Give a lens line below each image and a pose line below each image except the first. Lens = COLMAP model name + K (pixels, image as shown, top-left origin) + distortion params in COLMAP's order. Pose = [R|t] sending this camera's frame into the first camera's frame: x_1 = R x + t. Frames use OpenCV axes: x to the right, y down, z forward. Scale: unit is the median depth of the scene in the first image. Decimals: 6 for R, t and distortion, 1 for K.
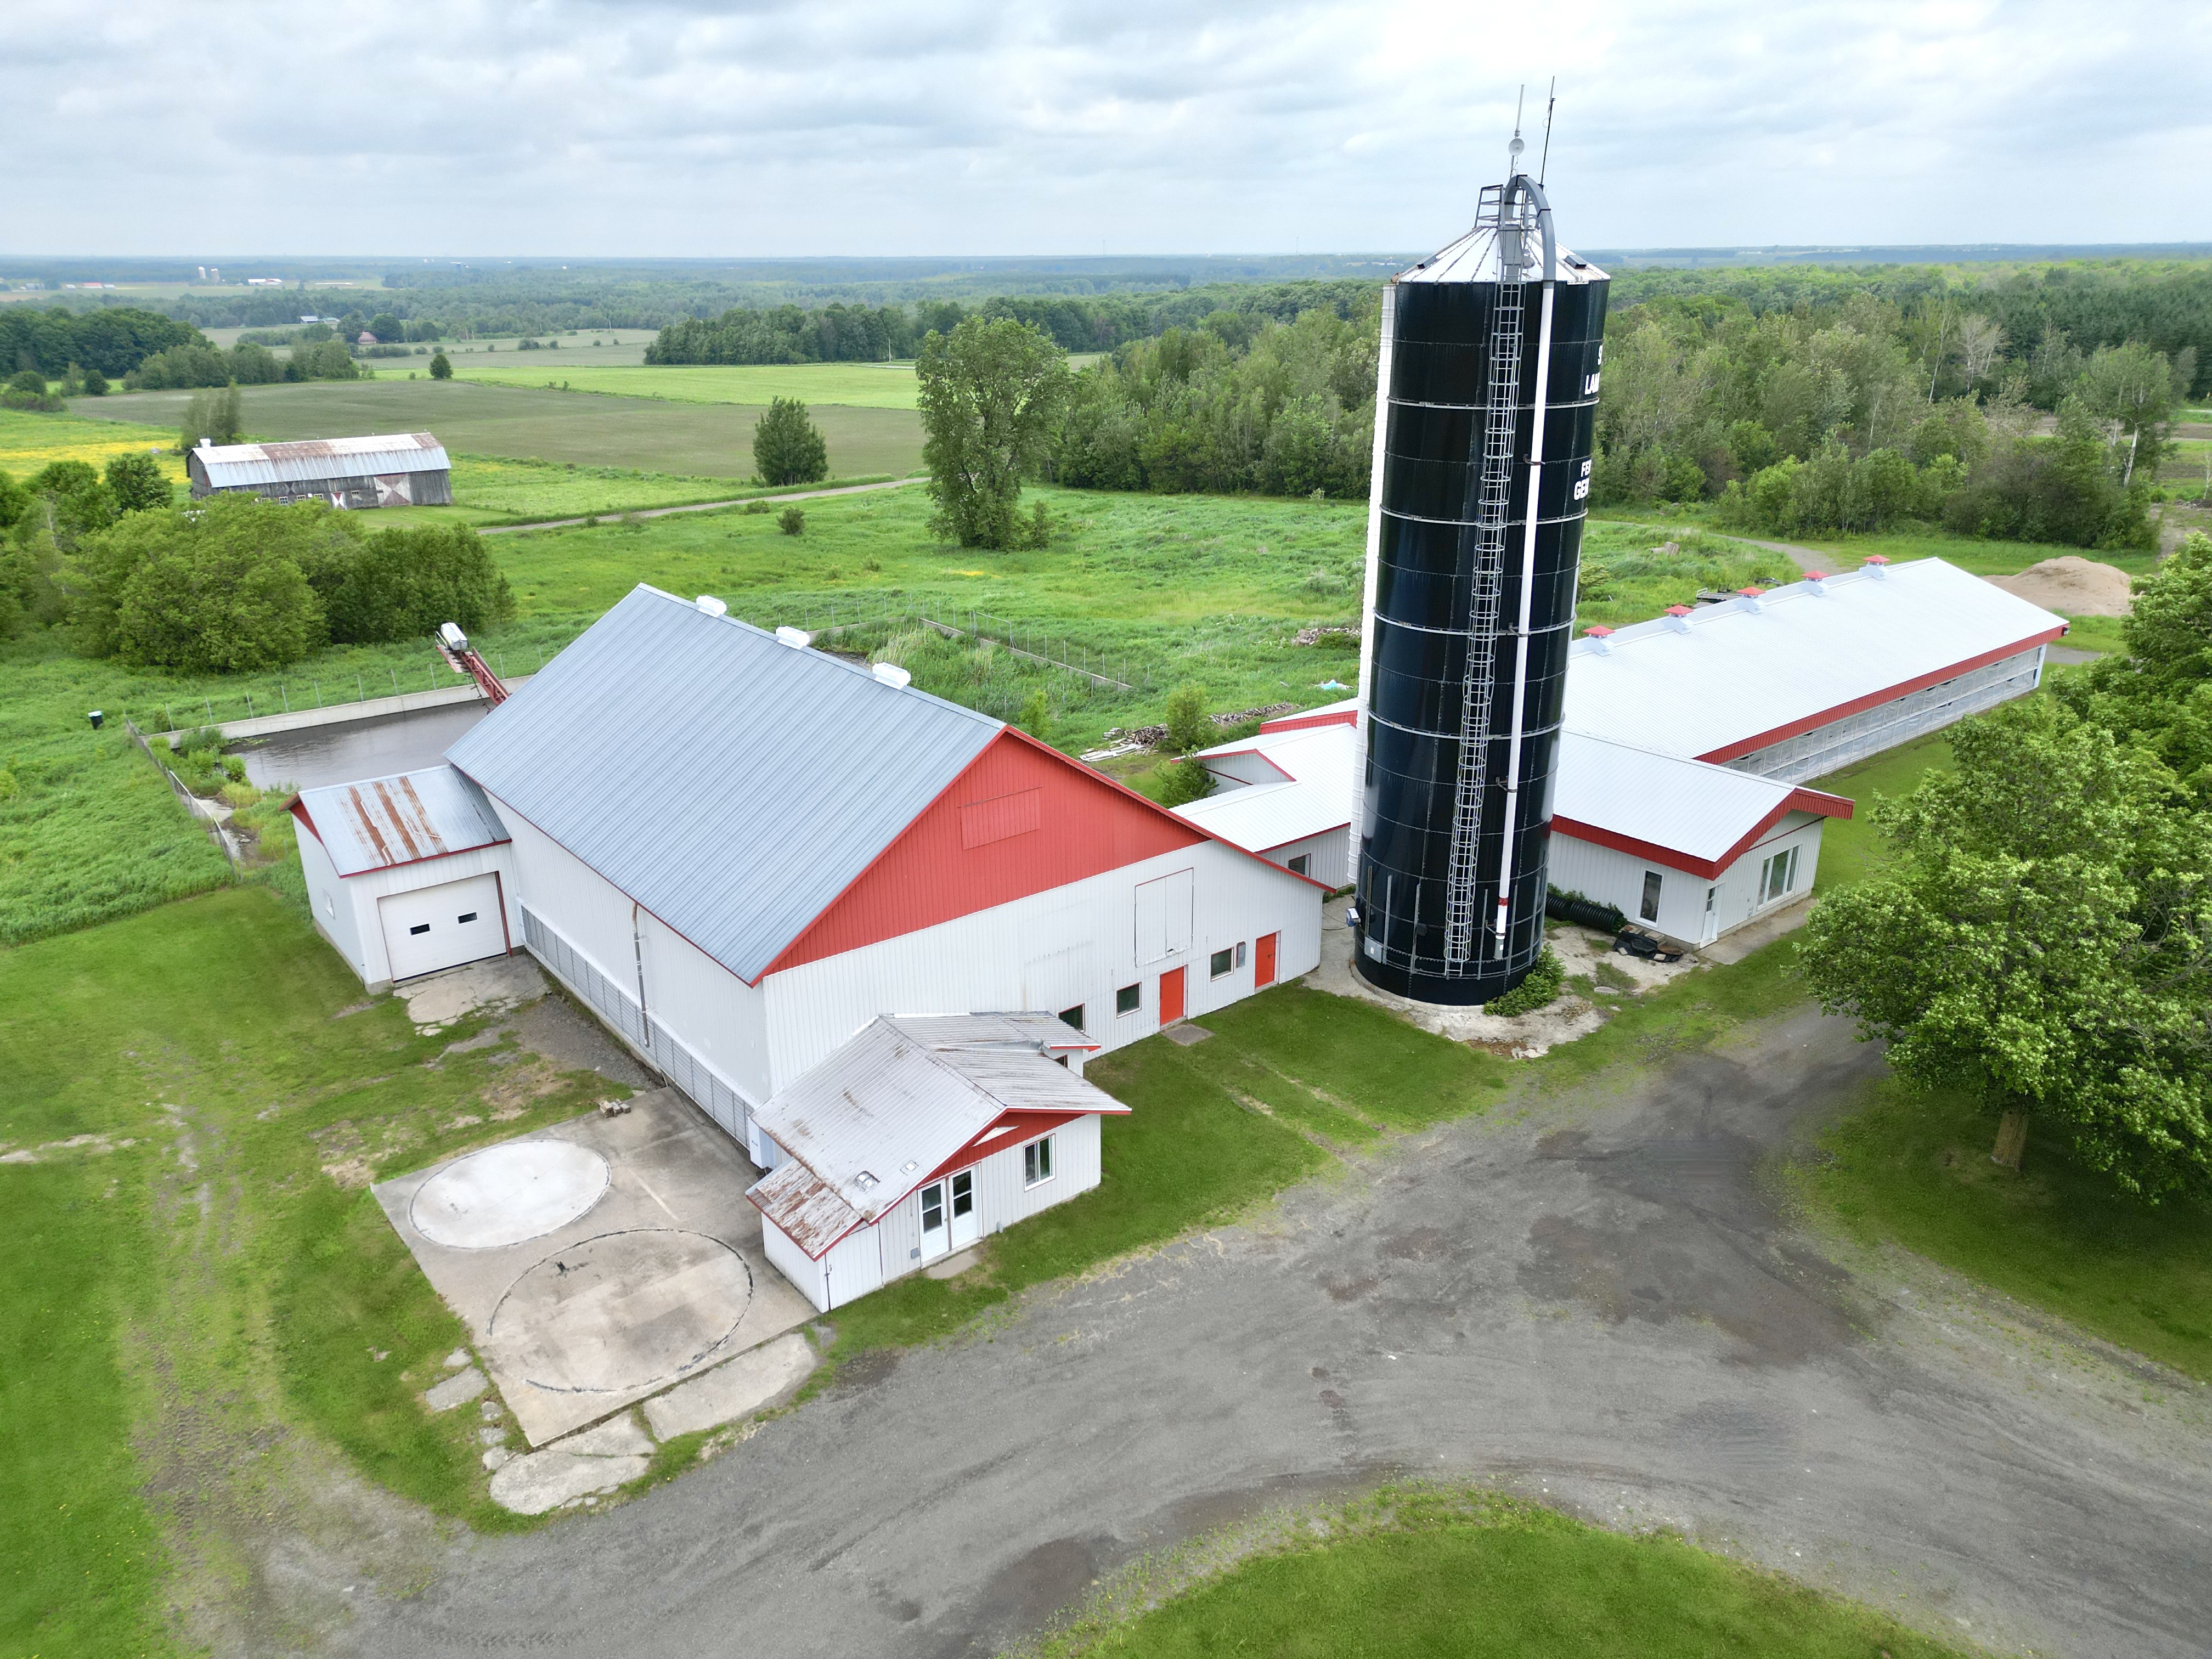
lens RADIAL K [[1514.2, 0, 1099.4], [0, 1514.2, 849.0], [0, 0, 1]] dist [0.094091, -0.085726]
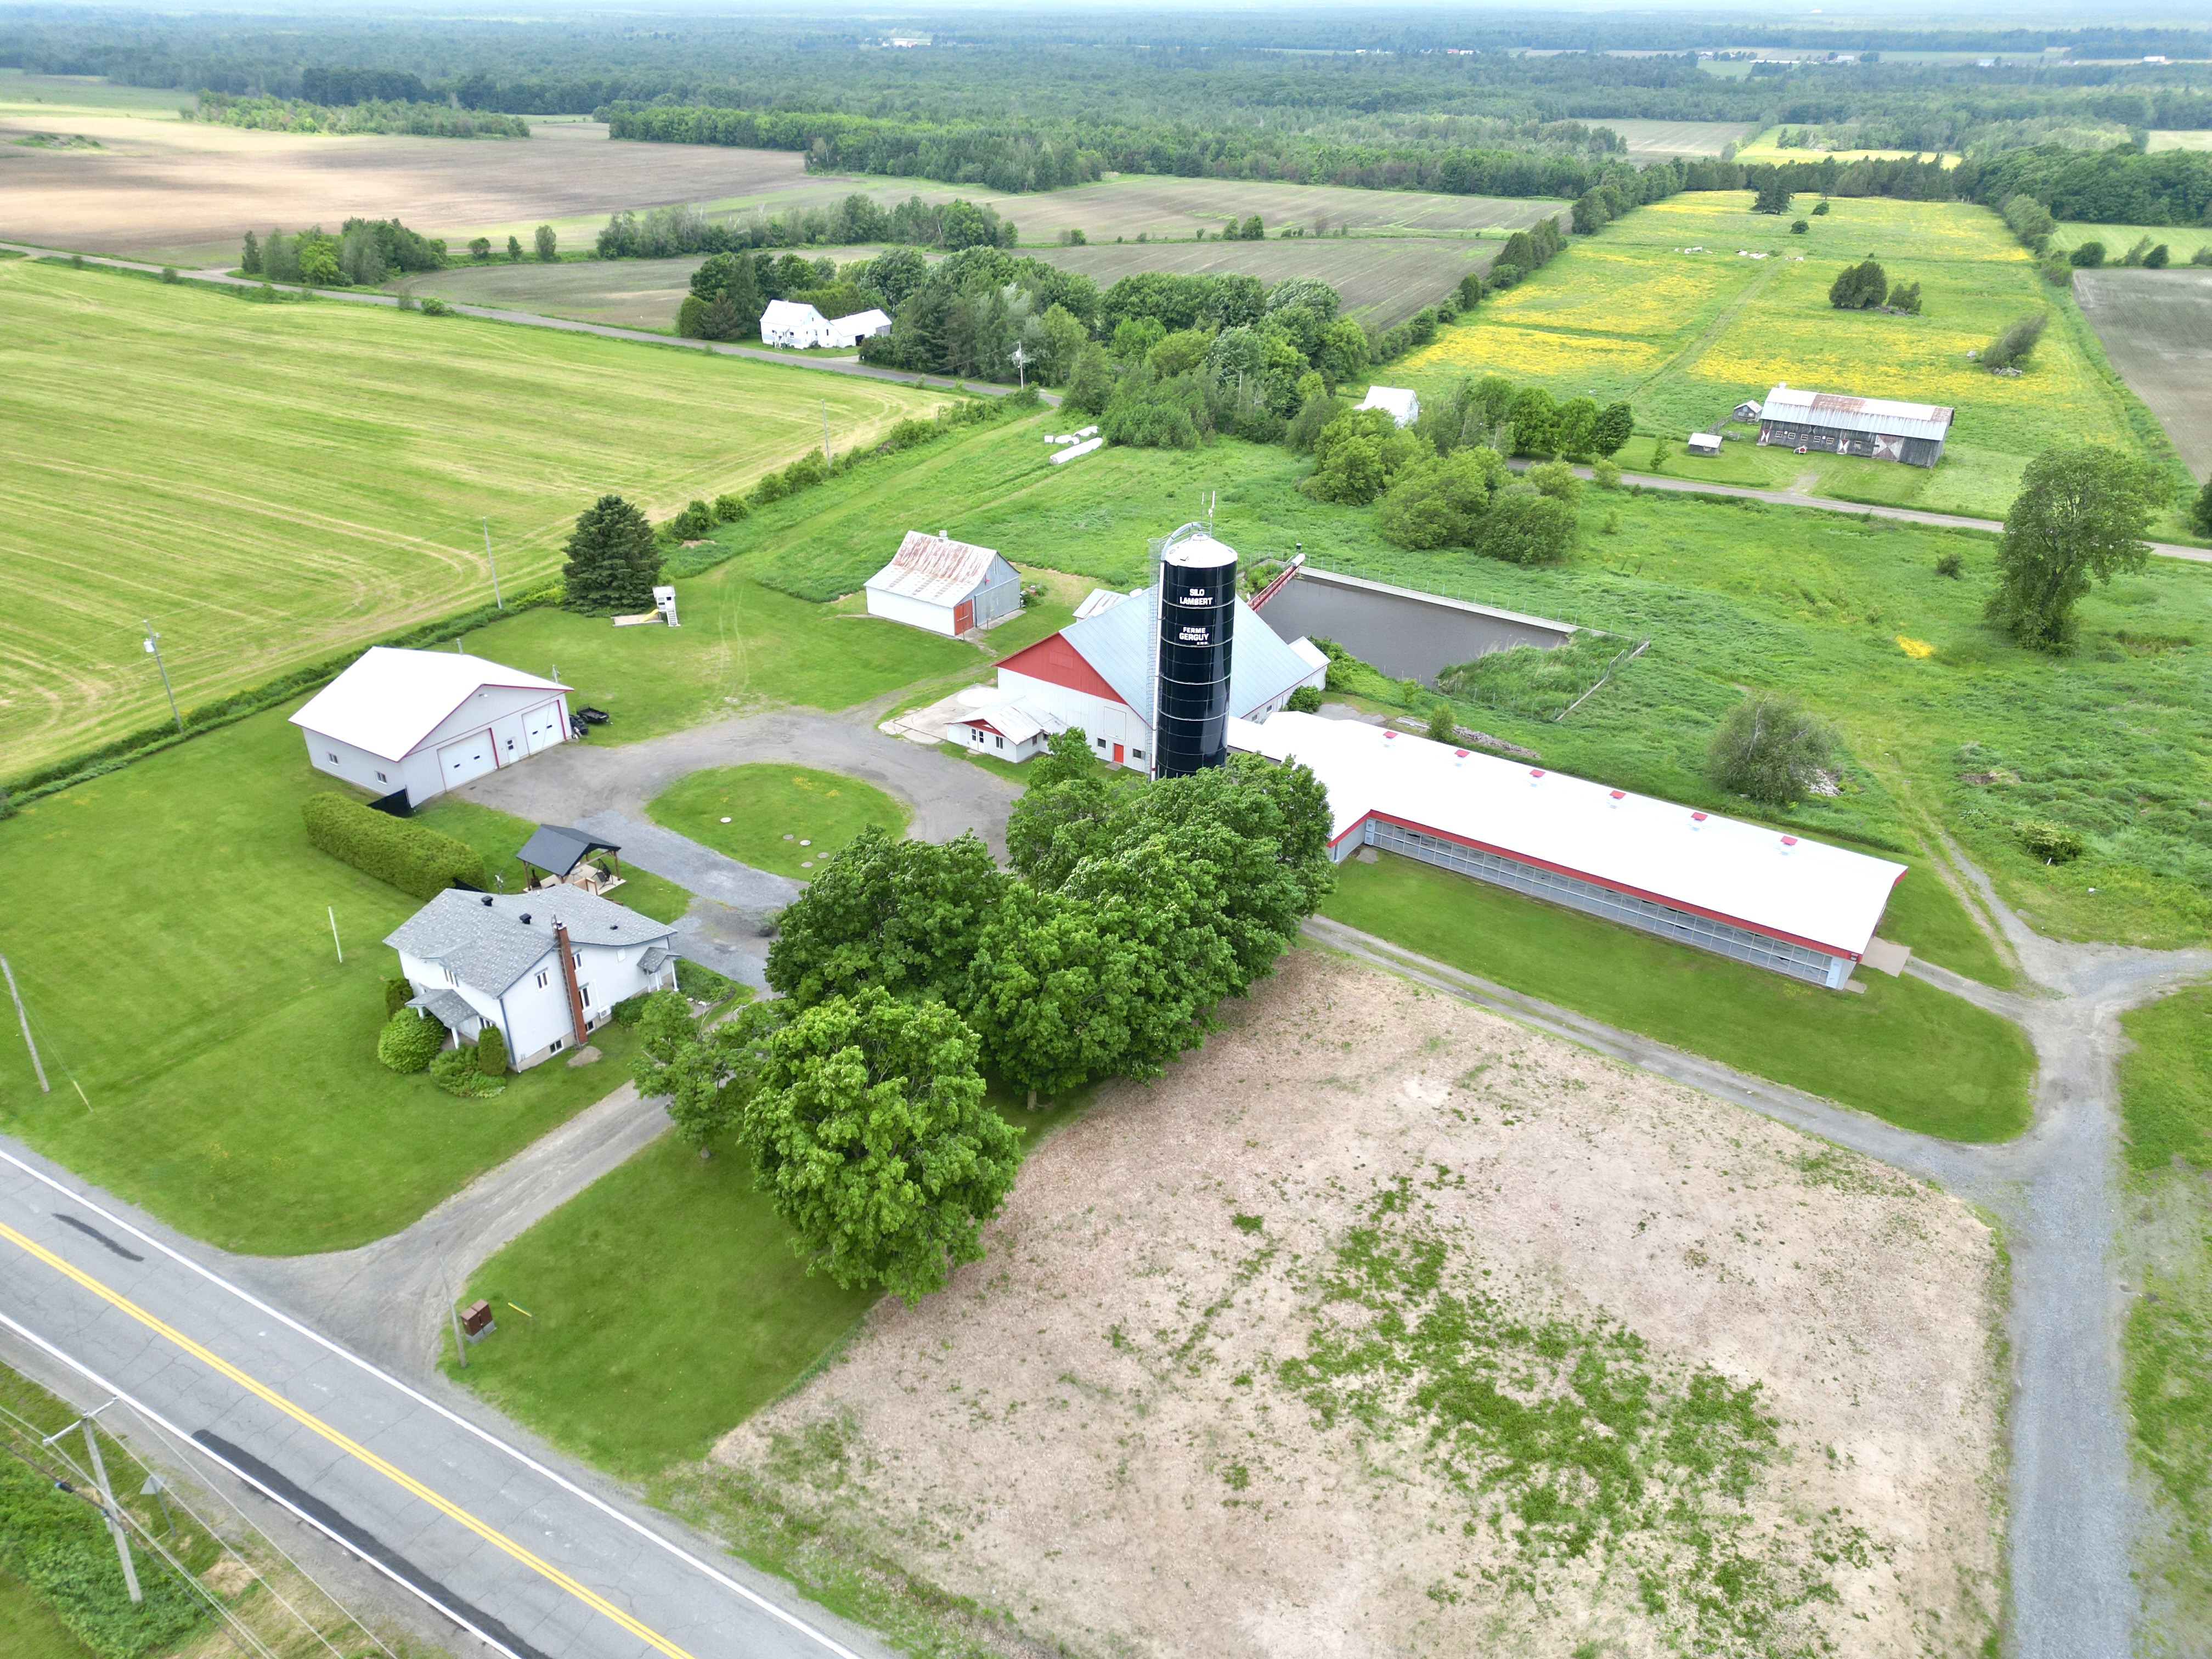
lens RADIAL K [[1534.9, 0, 1104.6], [0, 1534.9, 828.1], [0, 0, 1]] dist [0.091879, -0.093036]
pose [[0.267235, 0.464507, -0.844286, 2.561985], [-0.358718, 0.861134, 0.360235, -0.817066], [0.894375, 0.206593, 0.396753, -0.132503]]
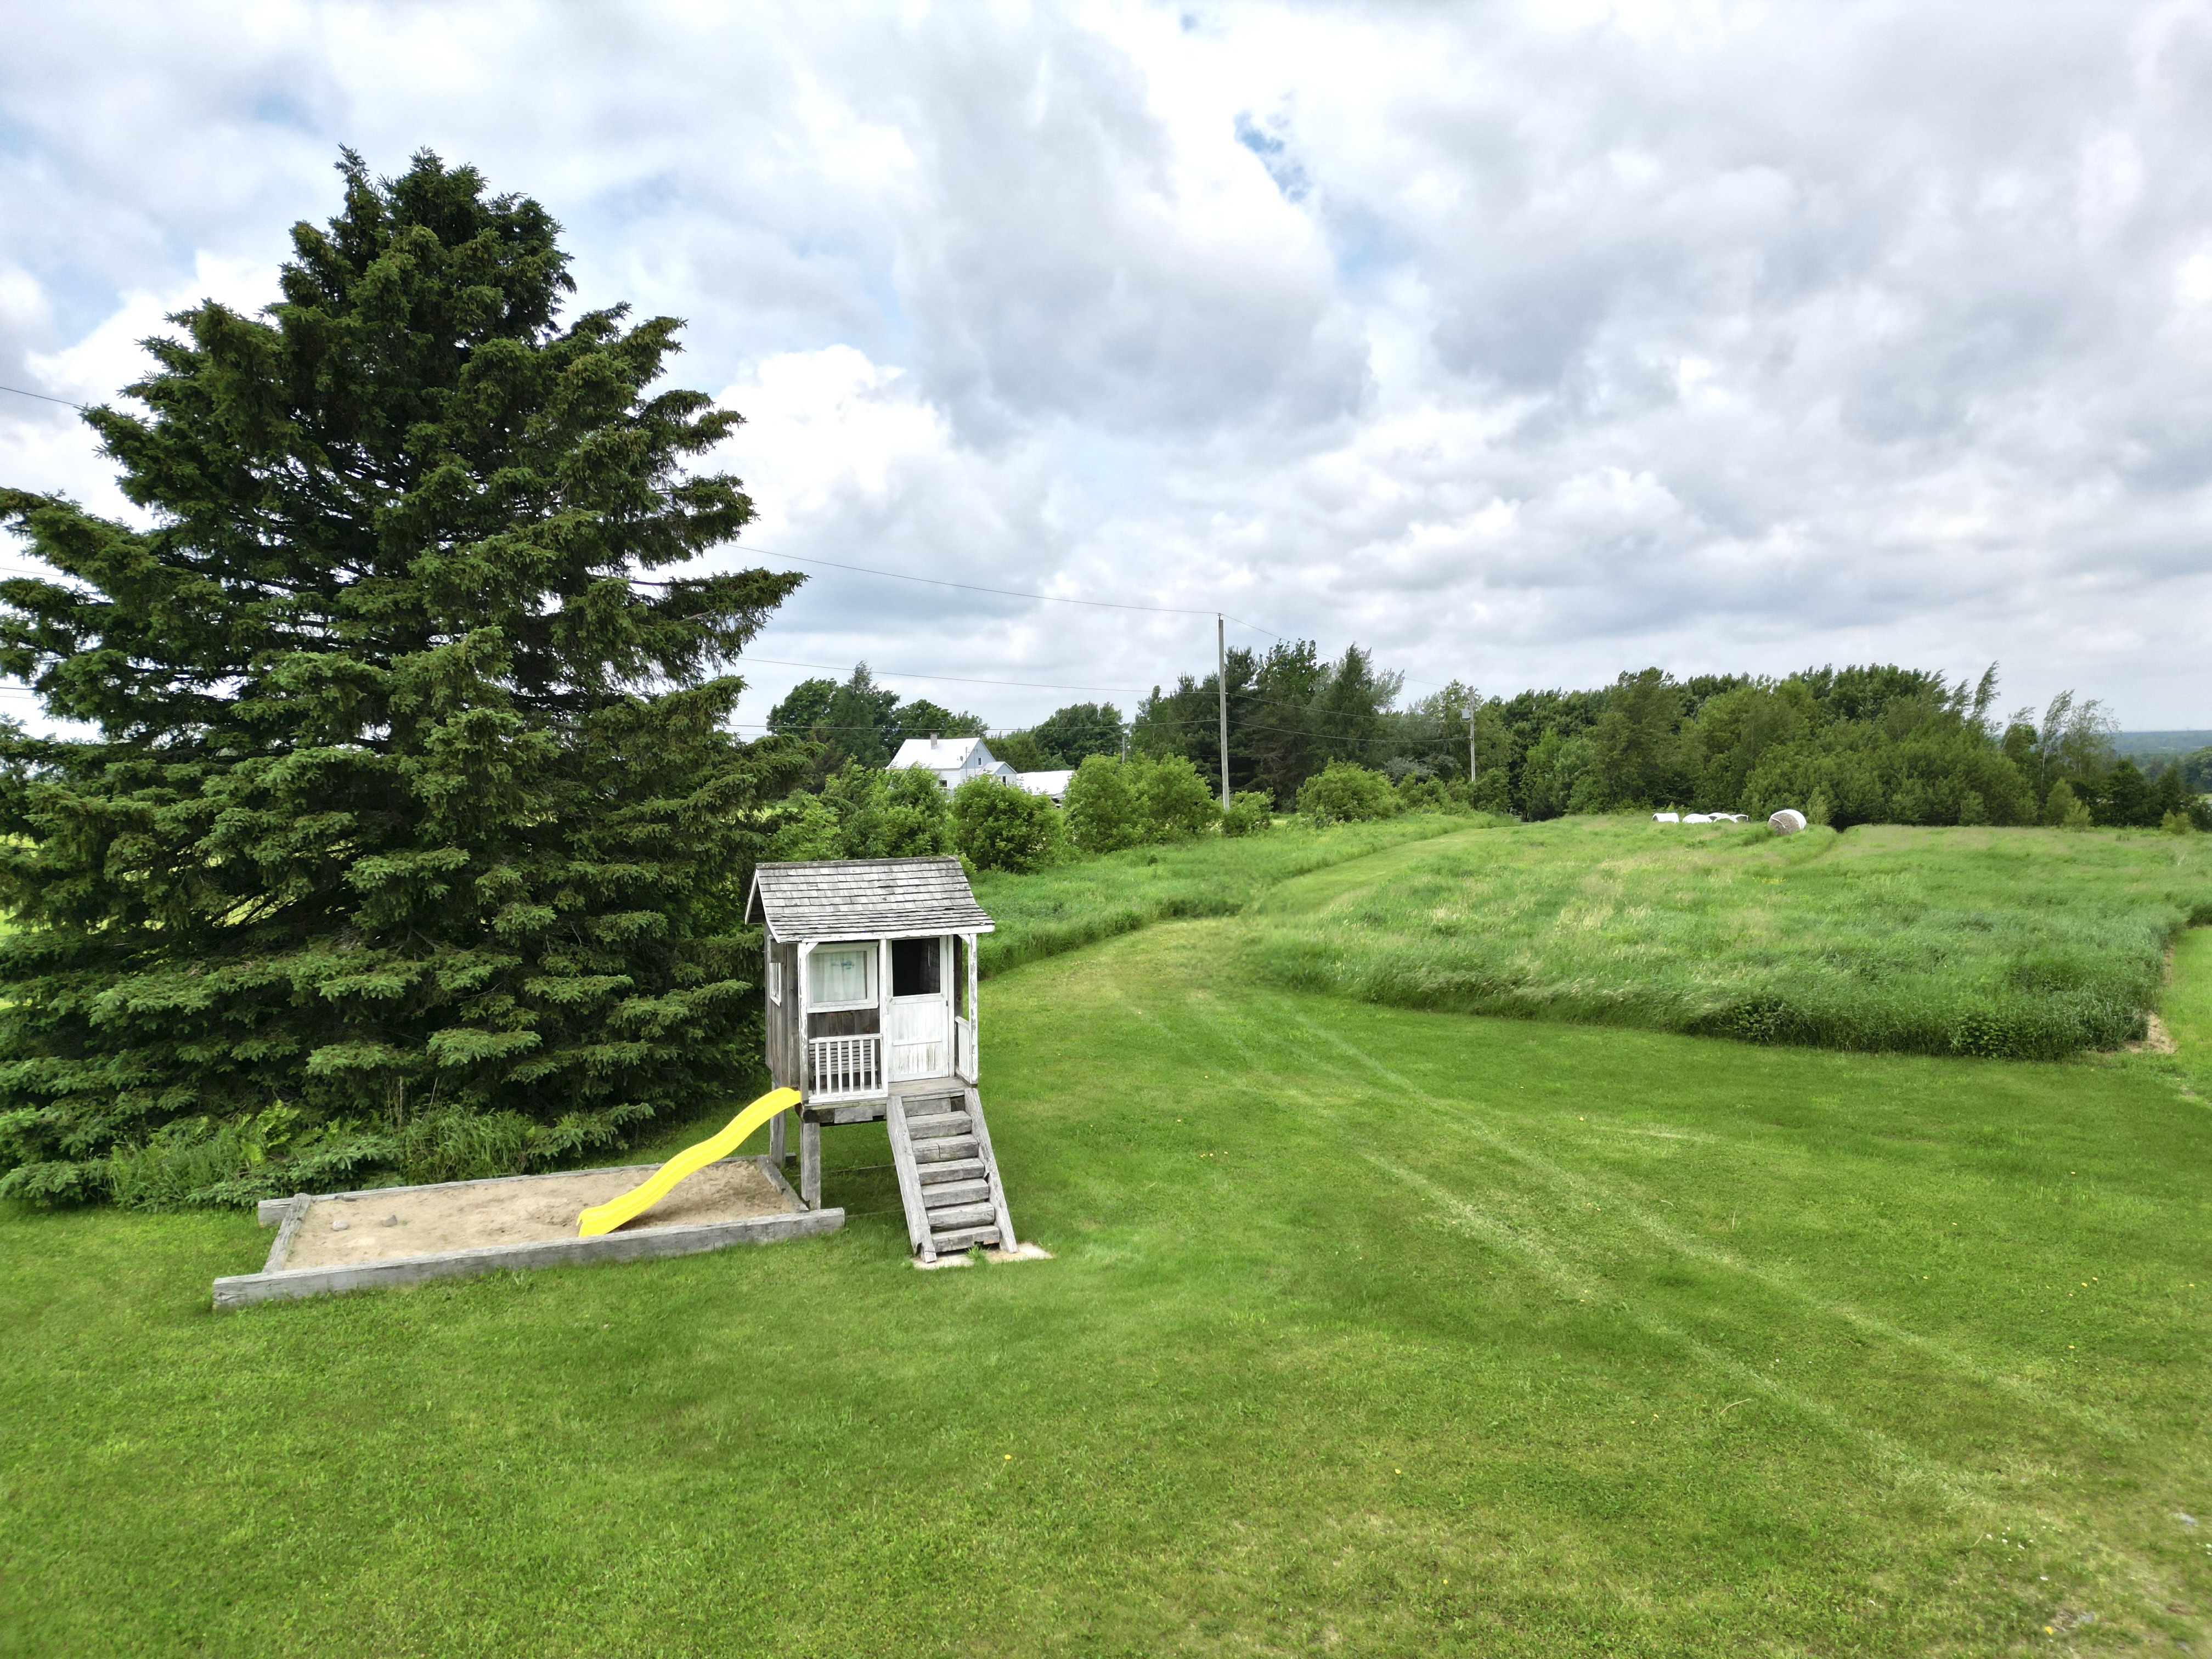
lens RADIAL K [[1534.9, 0, 1104.6], [0, 1534.9, 828.1], [0, 0, 1]] dist [0.091879, -0.093036]
pose [[0.282381, 0.056220, -0.957653, -0.630682], [-0.339414, 0.939564, -0.044924, 0.343427], [0.897251, 0.337726, 0.284397, 0.205473]]
